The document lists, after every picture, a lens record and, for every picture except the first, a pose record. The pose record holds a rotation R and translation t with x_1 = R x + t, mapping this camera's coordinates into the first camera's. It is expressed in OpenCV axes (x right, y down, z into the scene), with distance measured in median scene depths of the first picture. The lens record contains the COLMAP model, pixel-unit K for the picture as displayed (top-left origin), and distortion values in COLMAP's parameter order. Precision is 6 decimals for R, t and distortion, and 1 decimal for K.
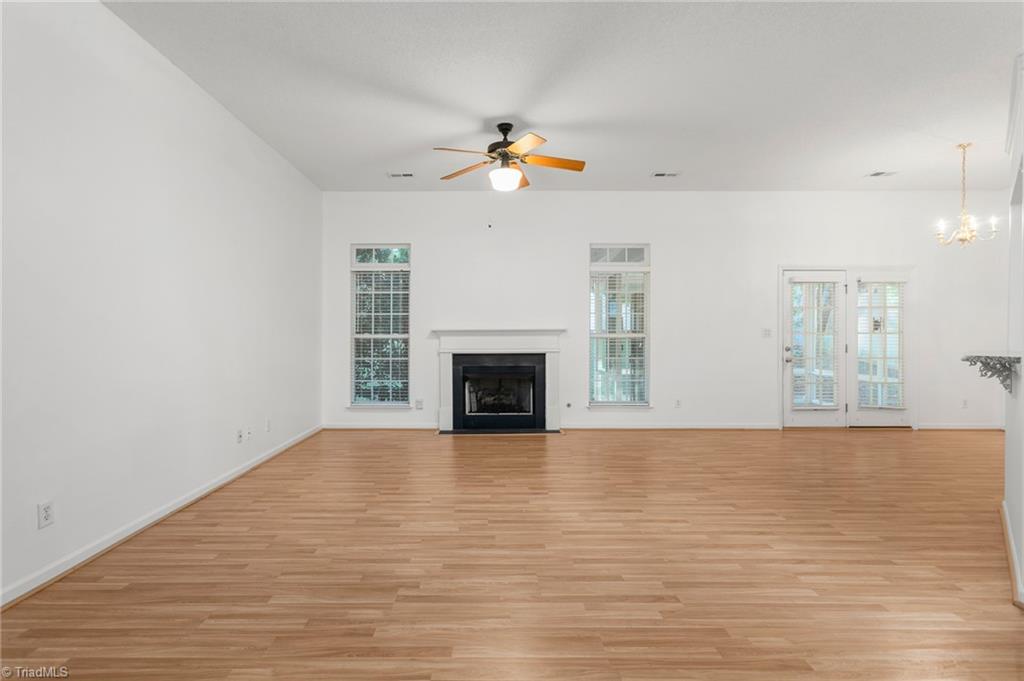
lens RADIAL K [[497.6, 0, 491.5], [0, 497.6, 337.3], [0, 0, 1]] dist [0.000258, 0.000530]
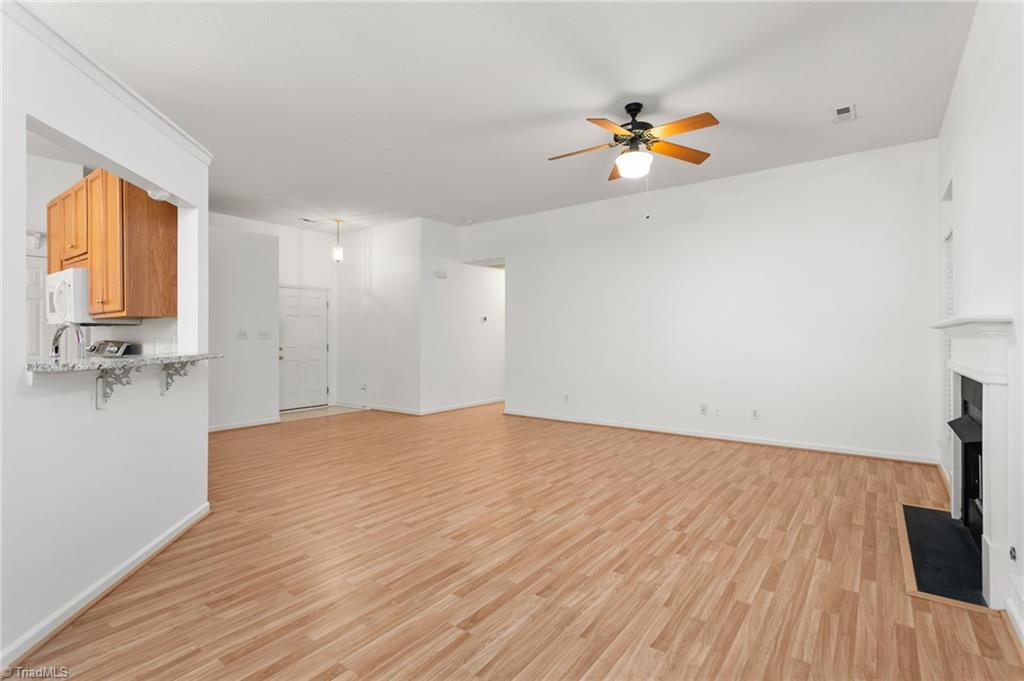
lens RADIAL K [[488.1, 0, 514.0], [0, 488.1, 337.7], [0, 0, 1]] dist [0.002895, 0.001146]
pose [[-0.597916, 0.000601, -0.801559, 0.873638], [-0.001789, 0.999996, 0.002085, -0.002522], [0.801557, 0.002680, -0.597912, 1.358929]]
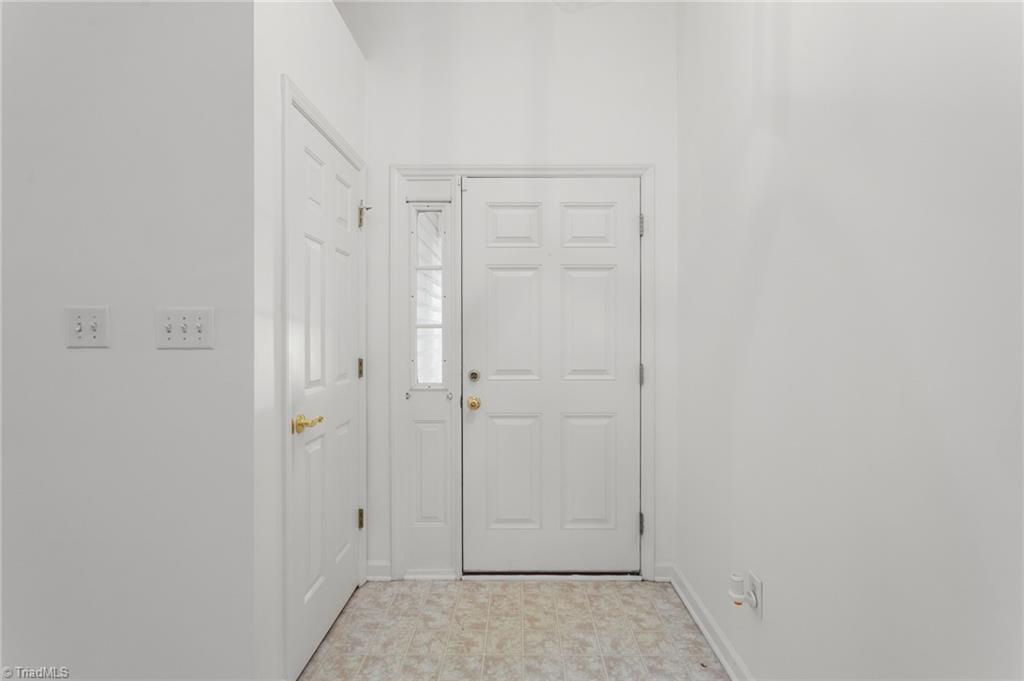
lens RADIAL K [[495.4, 0, 521.9], [0, 495.4, 334.3], [0, 0, 1]] dist [0.007374, 0.000690]
pose [[-0.999986, 0.001648, 0.004979, -0.118910], [0.001684, 0.999972, 0.007249, -0.007462], [-0.004967, 0.007257, -0.999961, 0.151828]]
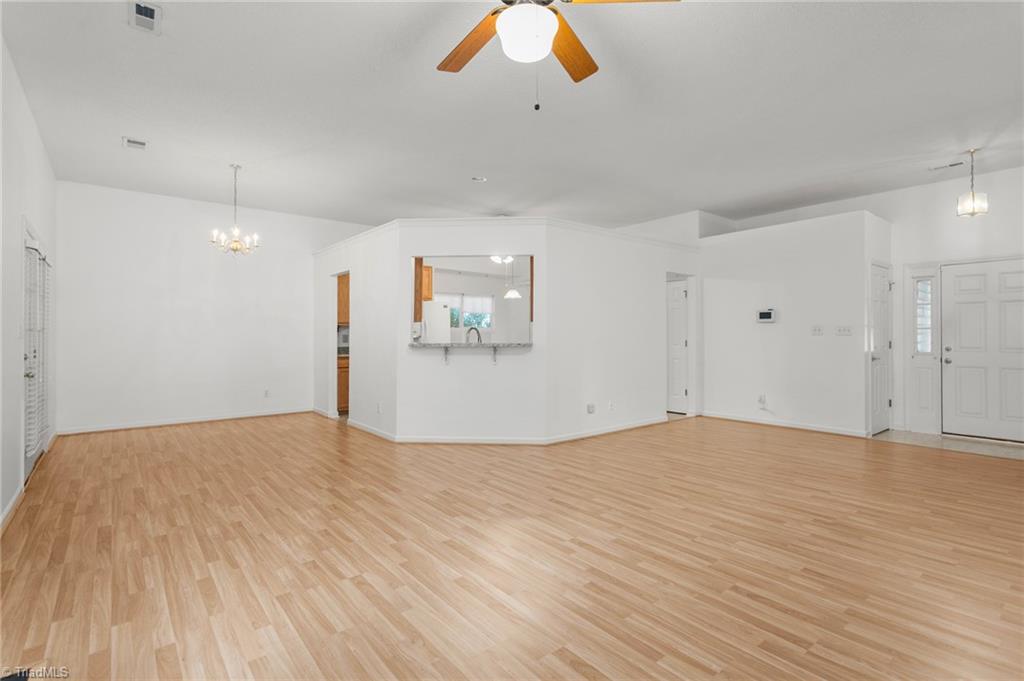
lens RADIAL K [[495.4, 0, 521.9], [0, 495.4, 334.3], [0, 0, 1]] dist [0.007374, 0.000690]
pose [[-0.634284, 0.002342, 0.773097, -0.374167], [0.004883, 0.999988, 0.000977, -0.002887], [-0.773085, 0.004395, -0.634287, 1.340622]]
